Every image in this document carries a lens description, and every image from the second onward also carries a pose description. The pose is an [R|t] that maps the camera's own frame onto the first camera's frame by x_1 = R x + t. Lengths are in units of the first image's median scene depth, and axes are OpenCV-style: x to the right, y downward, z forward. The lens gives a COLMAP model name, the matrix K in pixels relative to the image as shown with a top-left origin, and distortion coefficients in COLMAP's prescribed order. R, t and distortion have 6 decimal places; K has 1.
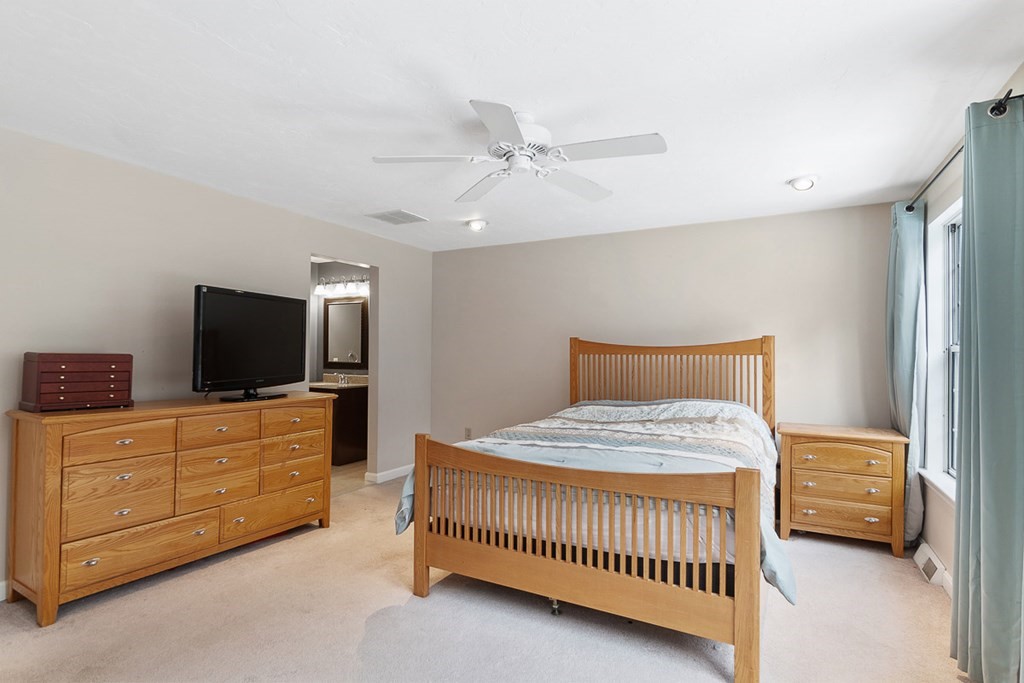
lens RADIAL K [[529.7, 0, 518.5], [0, 529.7, 341.6], [0, 0, 1]] dist [-0.001332, -0.000833]
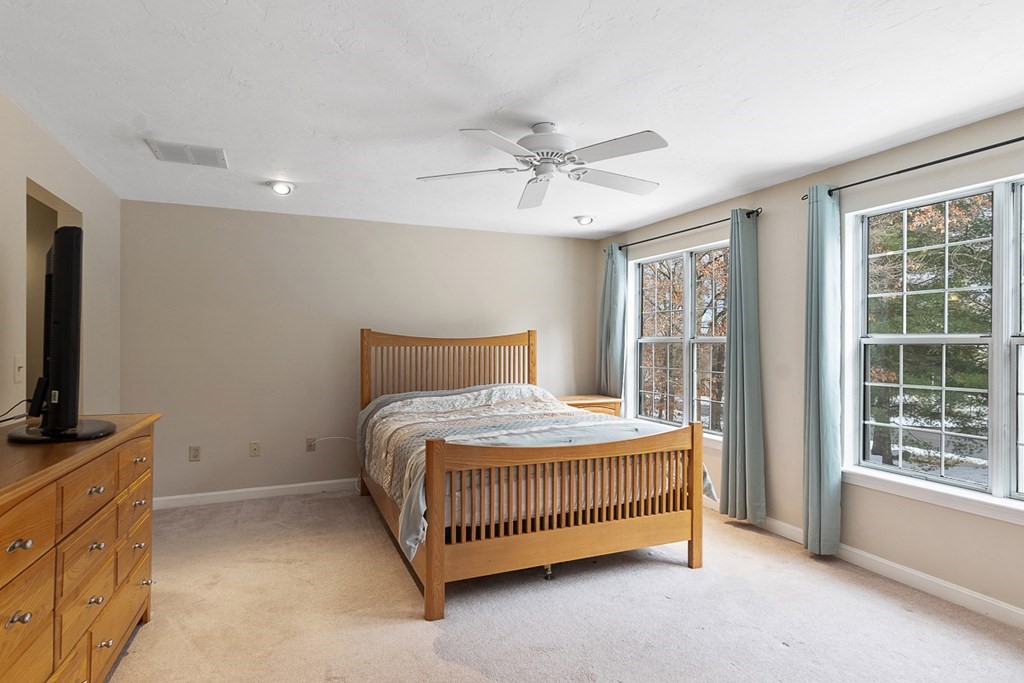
lens RADIAL K [[529.7, 0, 520.7], [0, 529.7, 341.5], [0, 0, 1]] dist [-0.001332, -0.000833]
pose [[0.621856, -0.004470, 0.783119, -0.750431], [-0.013318, 0.999779, 0.016282, -0.006118], [-0.783018, -0.020555, 0.621659, 0.317742]]
